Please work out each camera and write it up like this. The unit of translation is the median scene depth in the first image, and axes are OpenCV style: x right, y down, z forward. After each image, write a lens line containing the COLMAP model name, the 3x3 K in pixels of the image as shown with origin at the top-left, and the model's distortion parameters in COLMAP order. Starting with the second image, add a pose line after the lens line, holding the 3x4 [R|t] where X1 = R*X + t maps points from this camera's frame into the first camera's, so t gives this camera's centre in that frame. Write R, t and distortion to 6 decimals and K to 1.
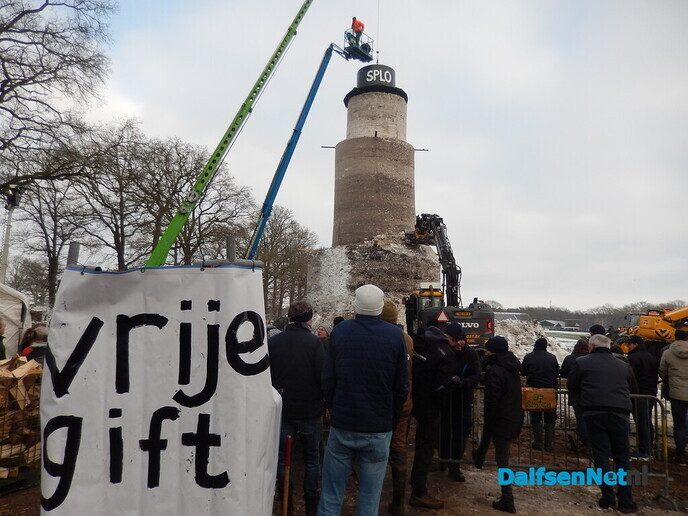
lens RADIAL K [[514.4, 0, 346.2], [0, 514.4, 255.5], [0, 0, 1]] dist [-0.016674, -0.000734]
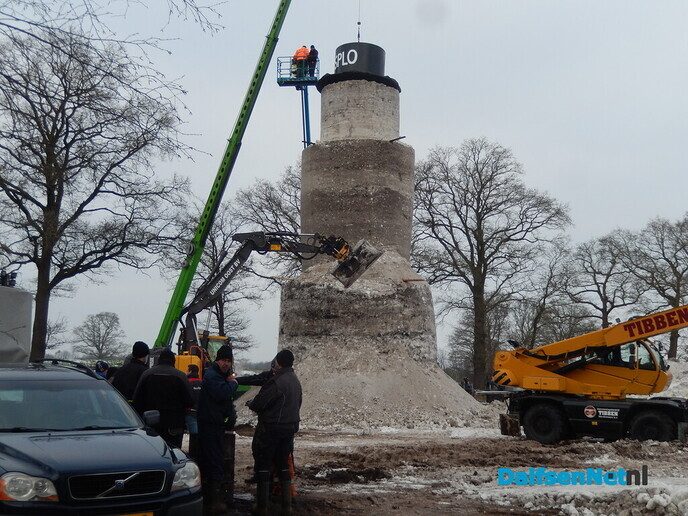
lens RADIAL K [[891.2, 0, 346.4], [0, 891.2, 261.9], [0, 0, 1]] dist [-0.008944, 0.000000]
pose [[0.619536, -0.110067, -0.777213, 1.071152], [0.093932, 0.993401, -0.065808, 0.045617], [0.779328, -0.032234, 0.625787, 0.141710]]
